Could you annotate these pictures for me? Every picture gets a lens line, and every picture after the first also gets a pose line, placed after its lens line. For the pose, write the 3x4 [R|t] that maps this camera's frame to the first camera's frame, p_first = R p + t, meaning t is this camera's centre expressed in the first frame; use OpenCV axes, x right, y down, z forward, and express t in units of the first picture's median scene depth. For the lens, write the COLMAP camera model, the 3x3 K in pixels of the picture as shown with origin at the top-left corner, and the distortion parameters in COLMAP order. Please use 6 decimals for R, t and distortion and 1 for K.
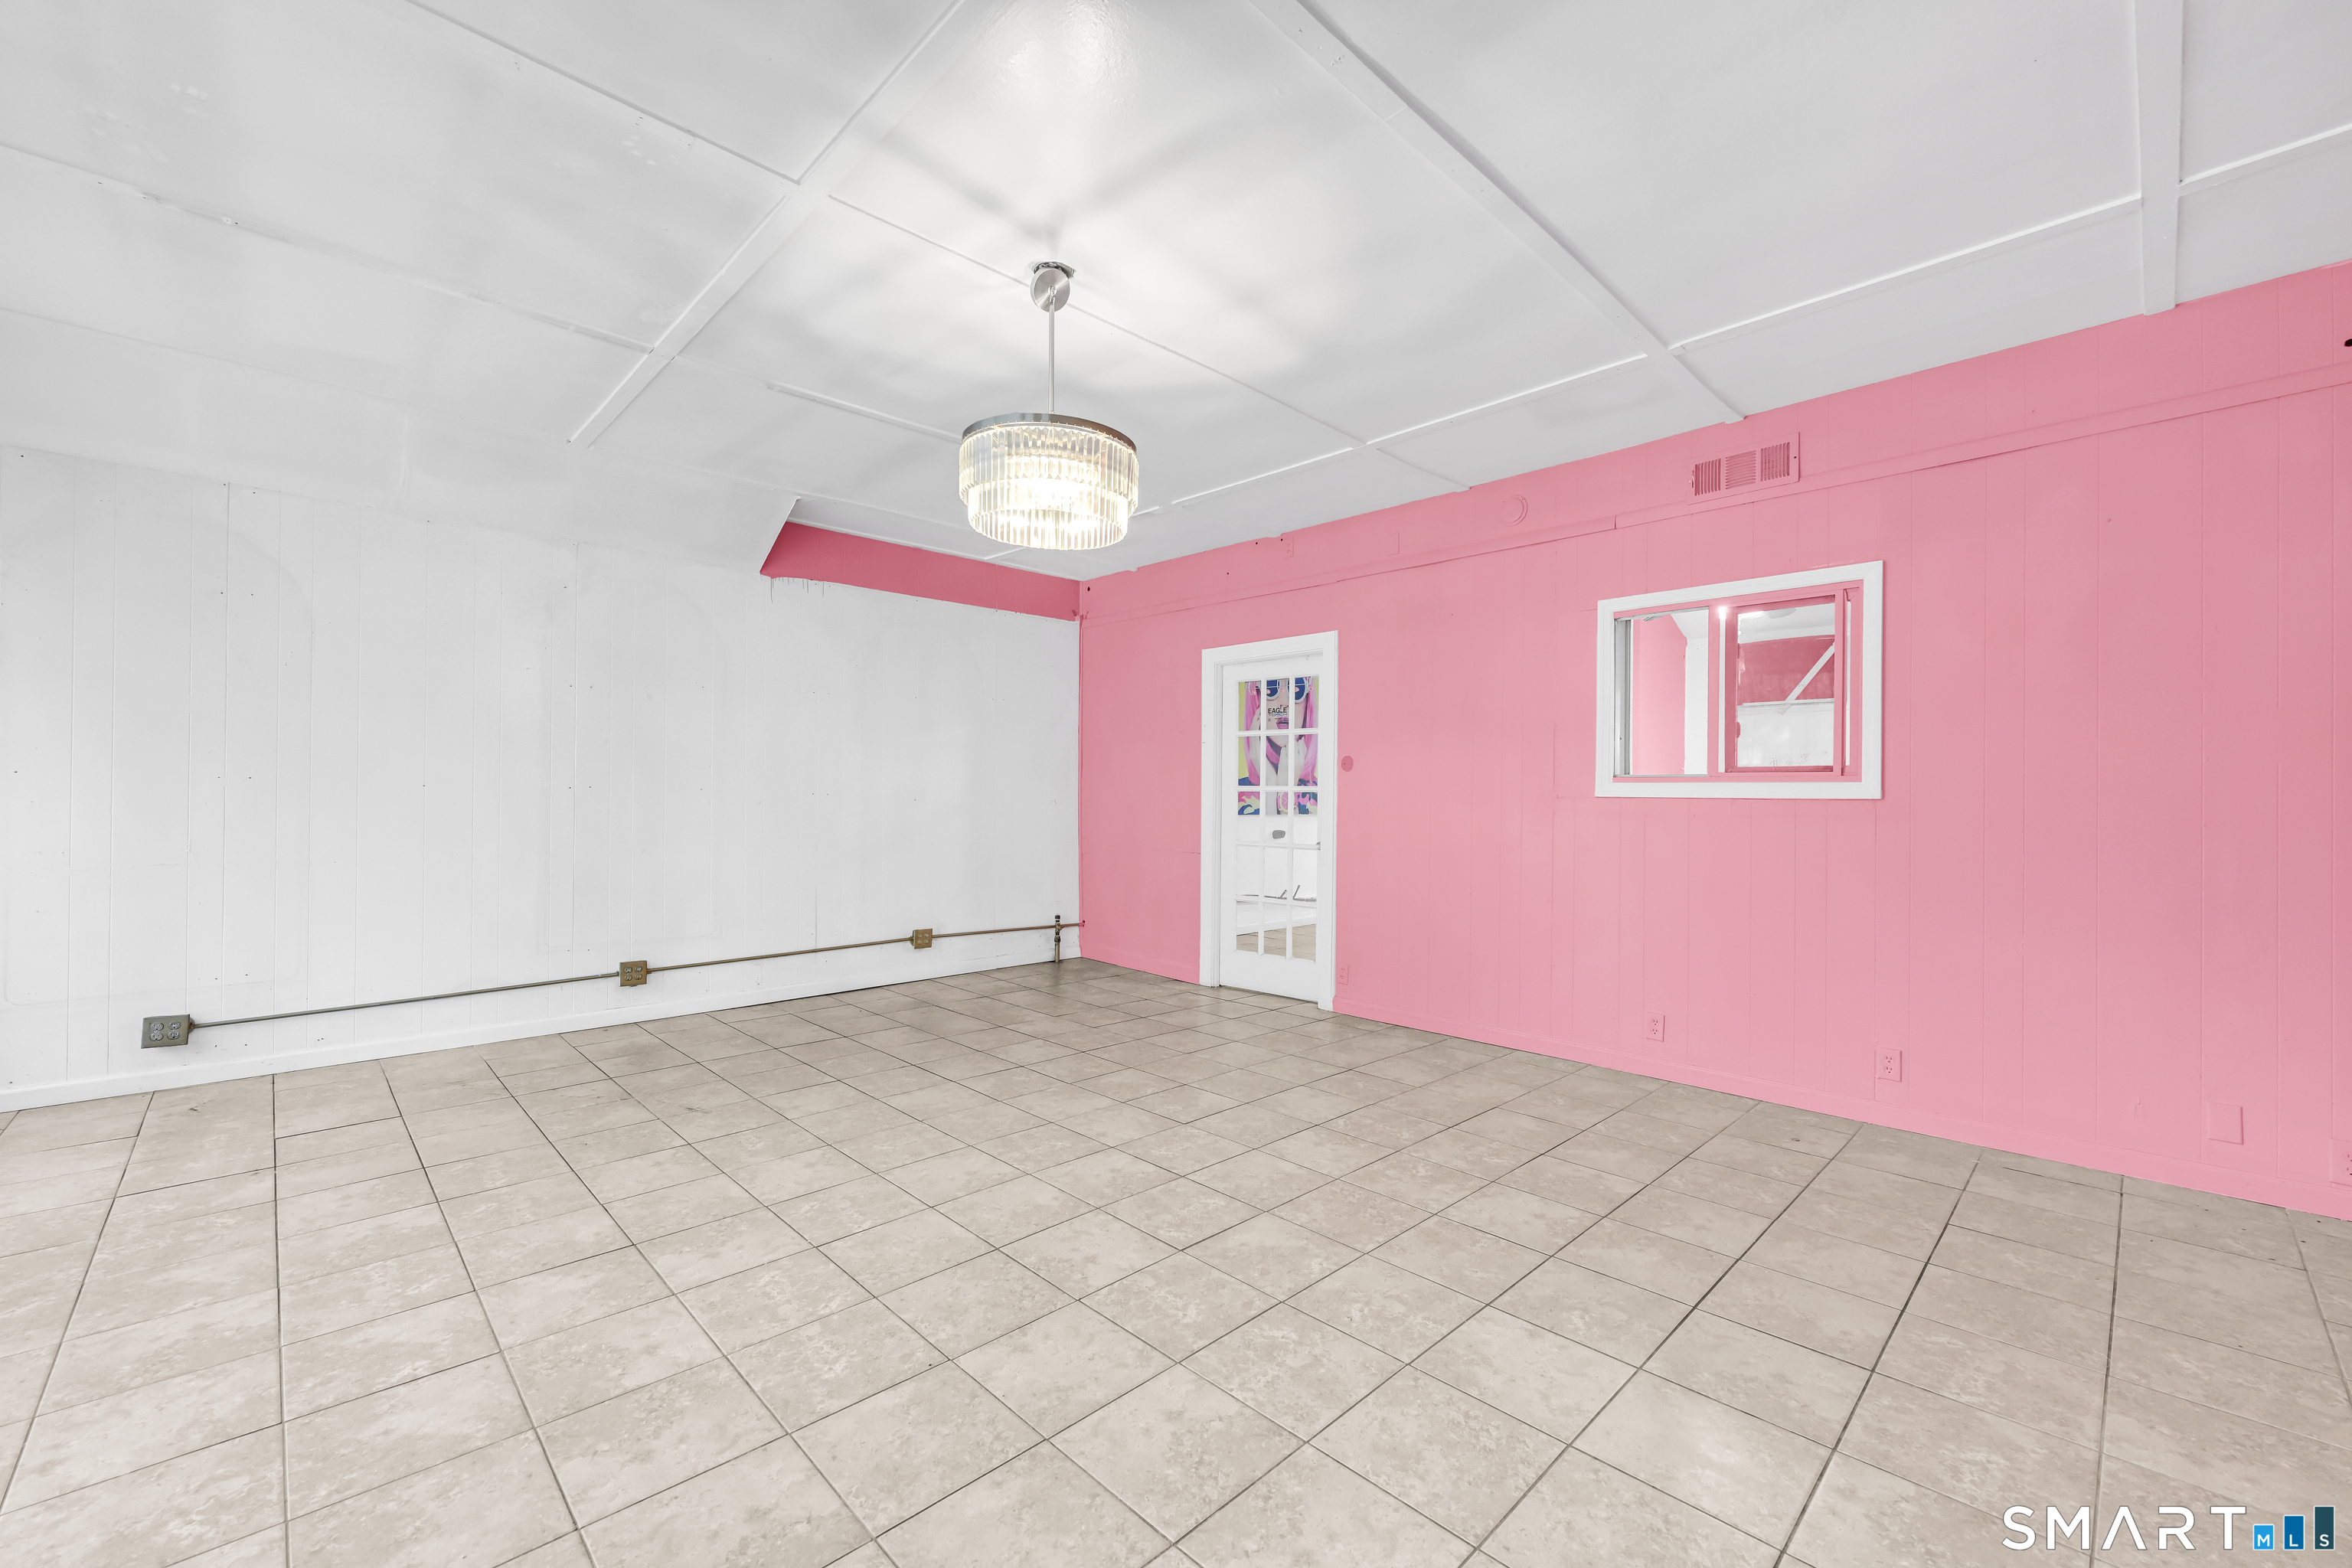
lens RADIAL K [[931.9, 0, 1174.4], [0, 931.9, 782.8], [0, 0, 1]] dist [-0.001534, -0.000174]
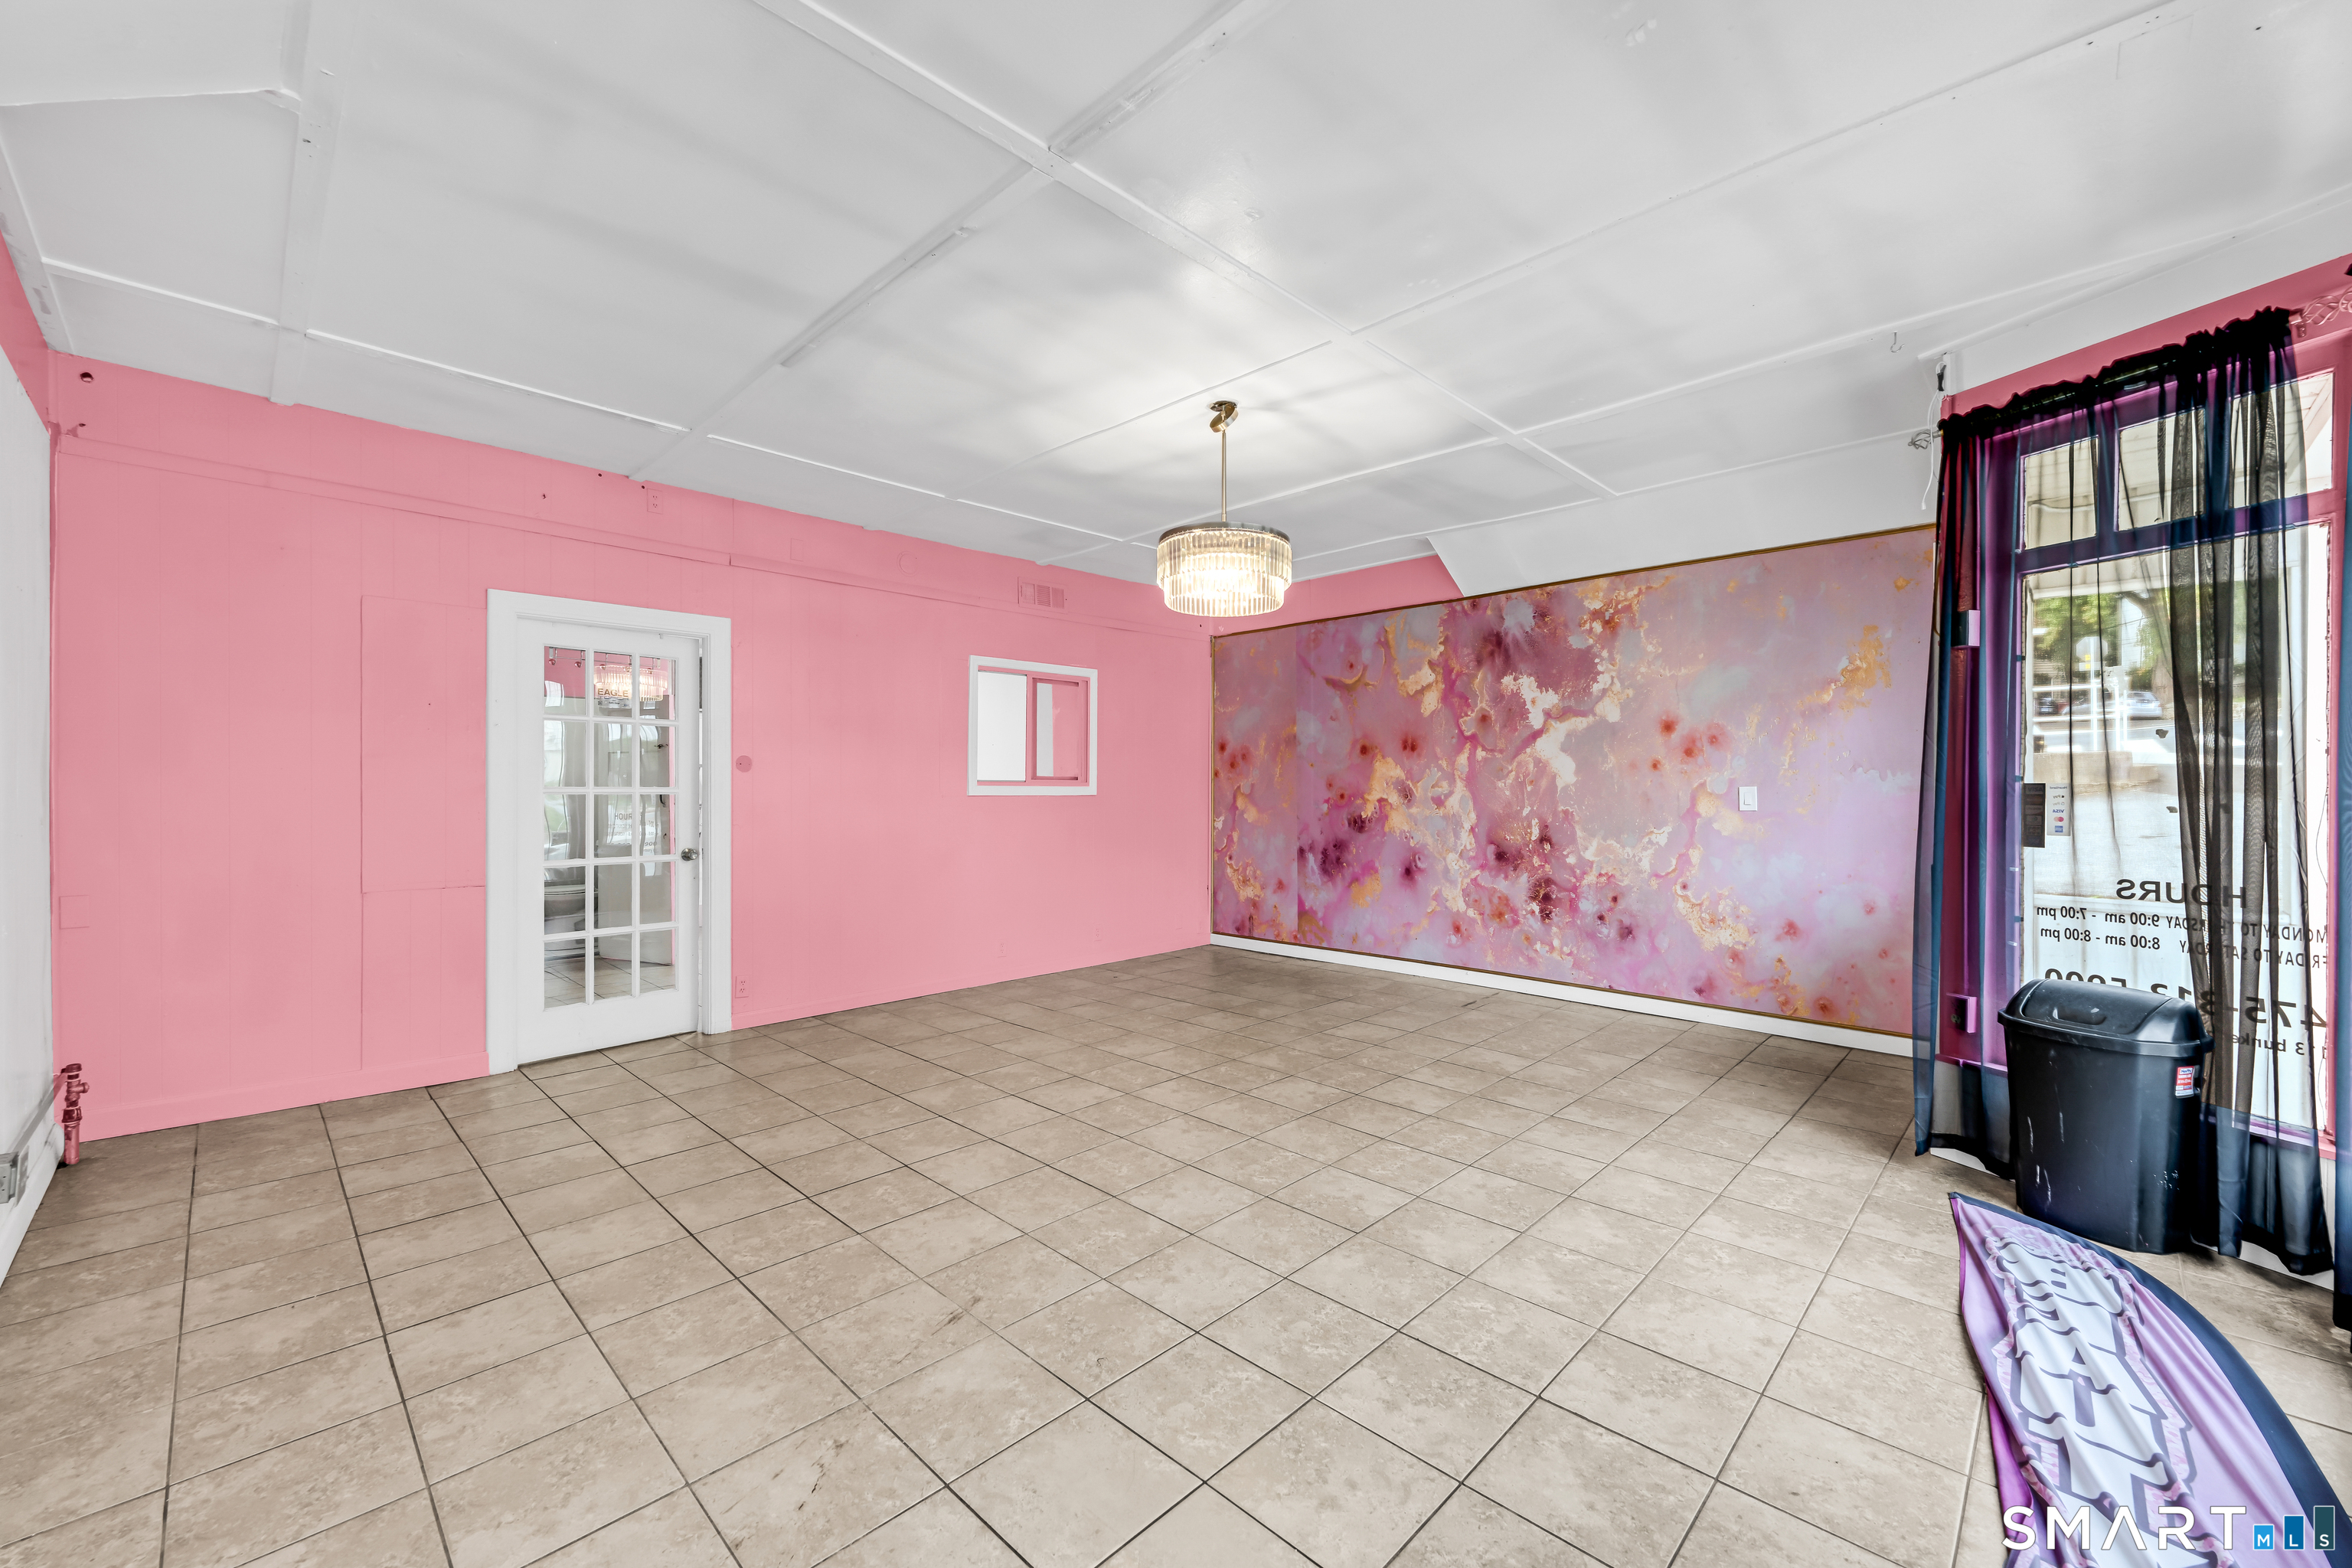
lens RADIAL K [[931.9, 0, 1190.2], [0, 931.9, 784.7], [0, 0, 1]] dist [-0.001534, -0.000174]
pose [[-0.028959, -0.007587, 0.999552, -1.286590], [-0.017503, 0.999822, 0.007082, -0.023375], [-0.999427, -0.017290, -0.029086, 0.960711]]
